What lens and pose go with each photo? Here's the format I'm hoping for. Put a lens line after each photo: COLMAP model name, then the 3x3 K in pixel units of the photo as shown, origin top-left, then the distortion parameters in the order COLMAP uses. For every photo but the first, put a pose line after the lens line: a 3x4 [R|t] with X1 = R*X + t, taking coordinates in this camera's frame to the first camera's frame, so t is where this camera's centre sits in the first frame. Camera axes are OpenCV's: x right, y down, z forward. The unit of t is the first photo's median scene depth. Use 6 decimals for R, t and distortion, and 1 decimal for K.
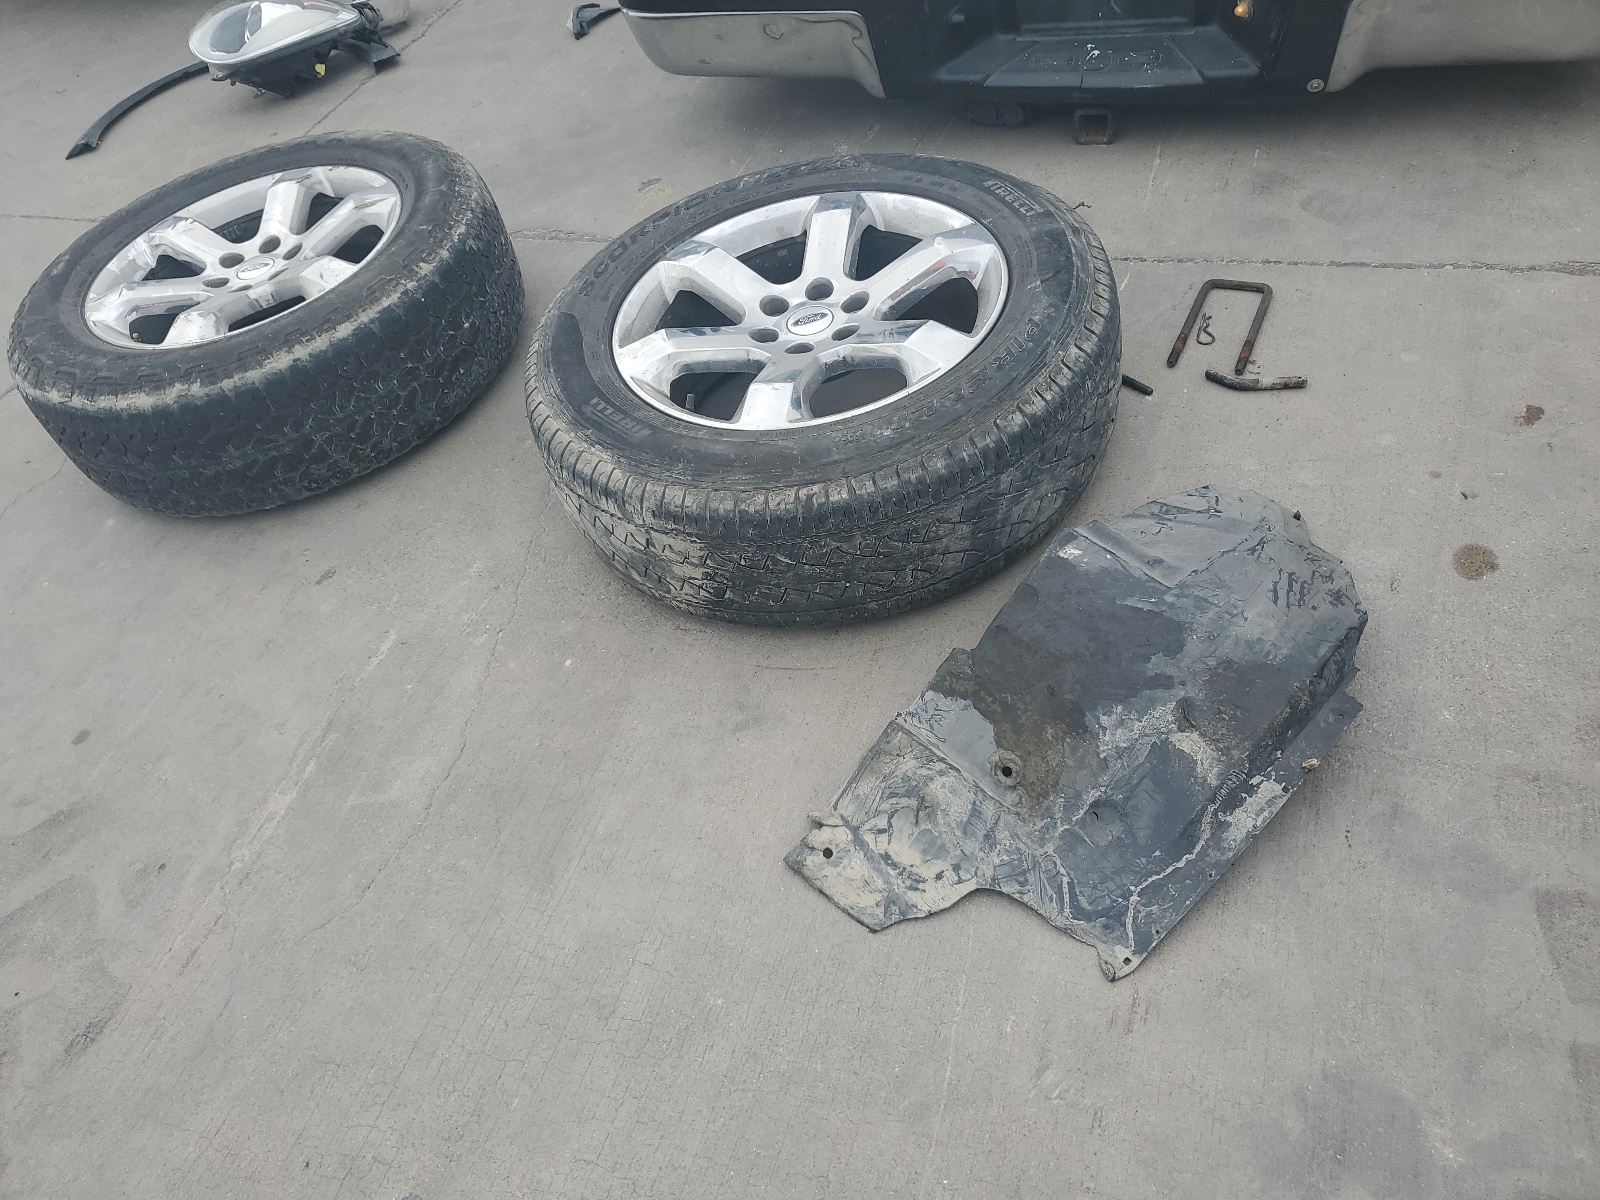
lens RADIAL K [[1209.8, 0, 806.9], [0, 1209.8, 599.6], [0, 0, 1]] dist [-0.013798, 0.009479]
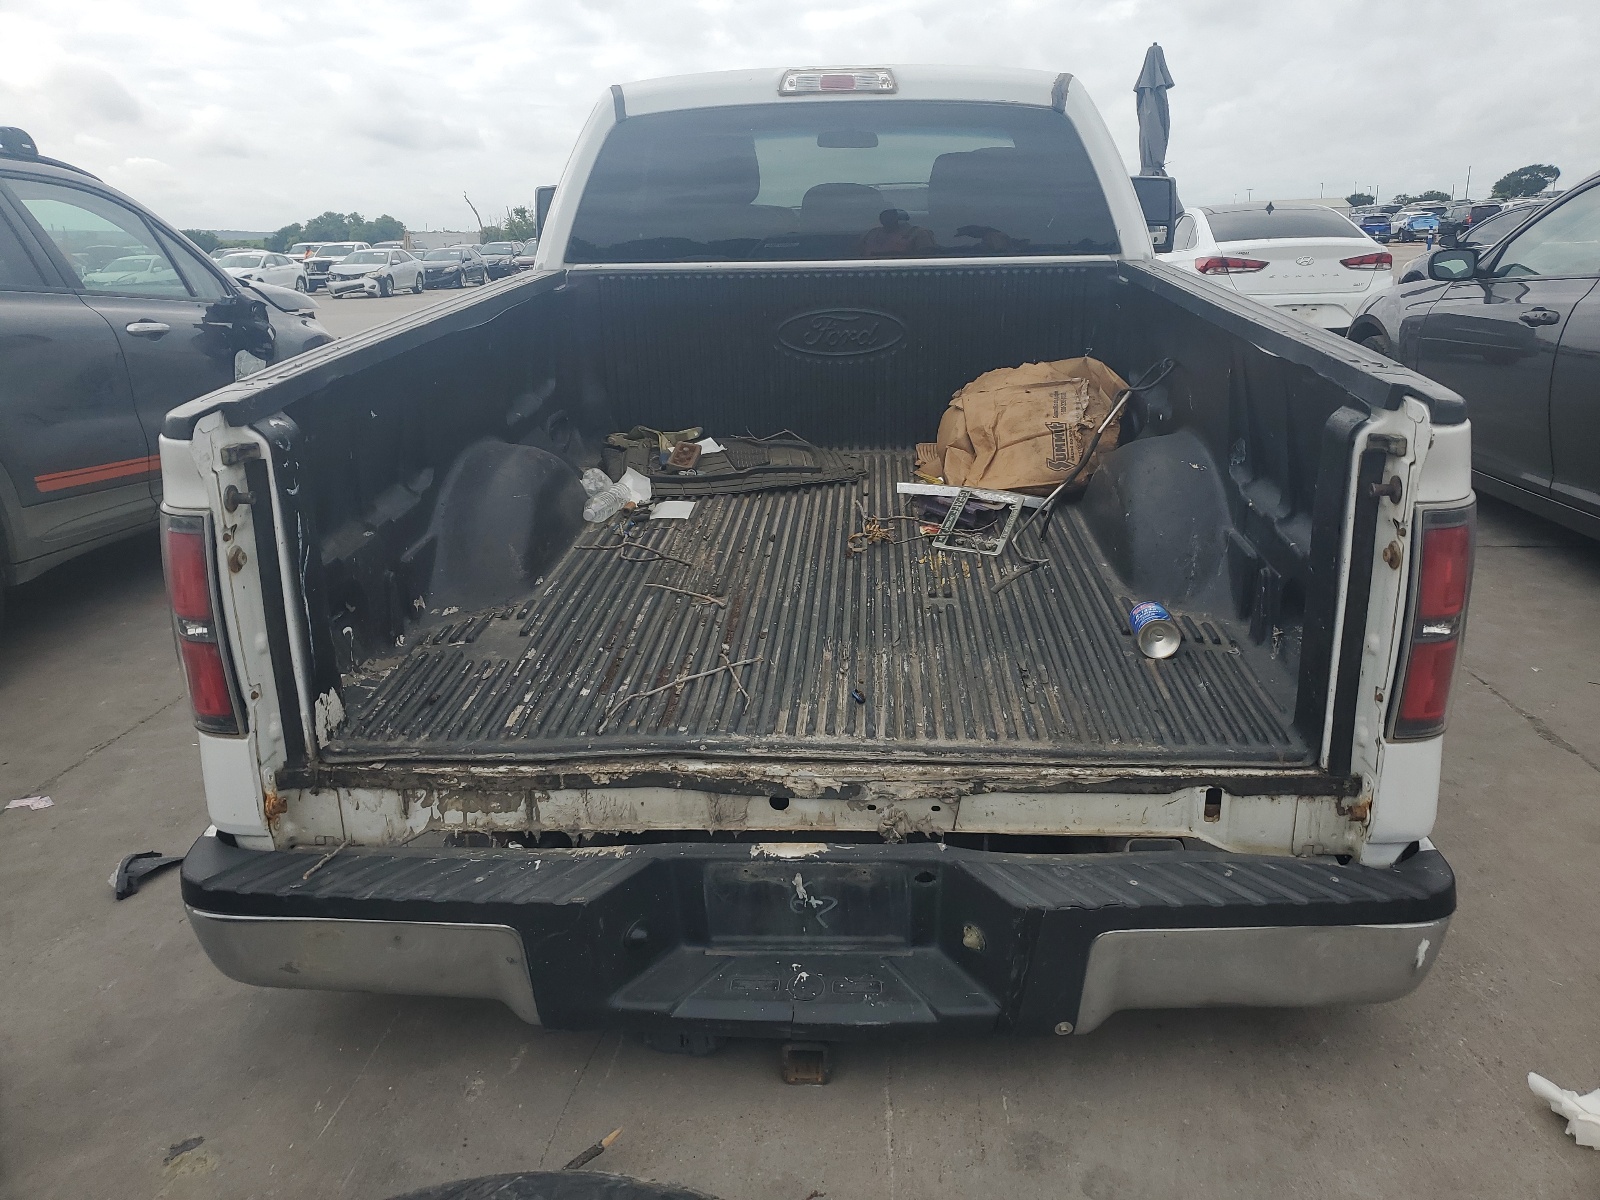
lens RADIAL K [[1209.8, 0, 800.6], [0, 1209.8, 595.7], [0, 0, 1]] dist [-0.013798, 0.009479]
pose [[0.949084, 0.092599, 0.301106, -0.035899], [0.090150, 0.836014, -0.541251, -0.222274], [-0.301848, 0.540838, 0.785100, 0.209100]]
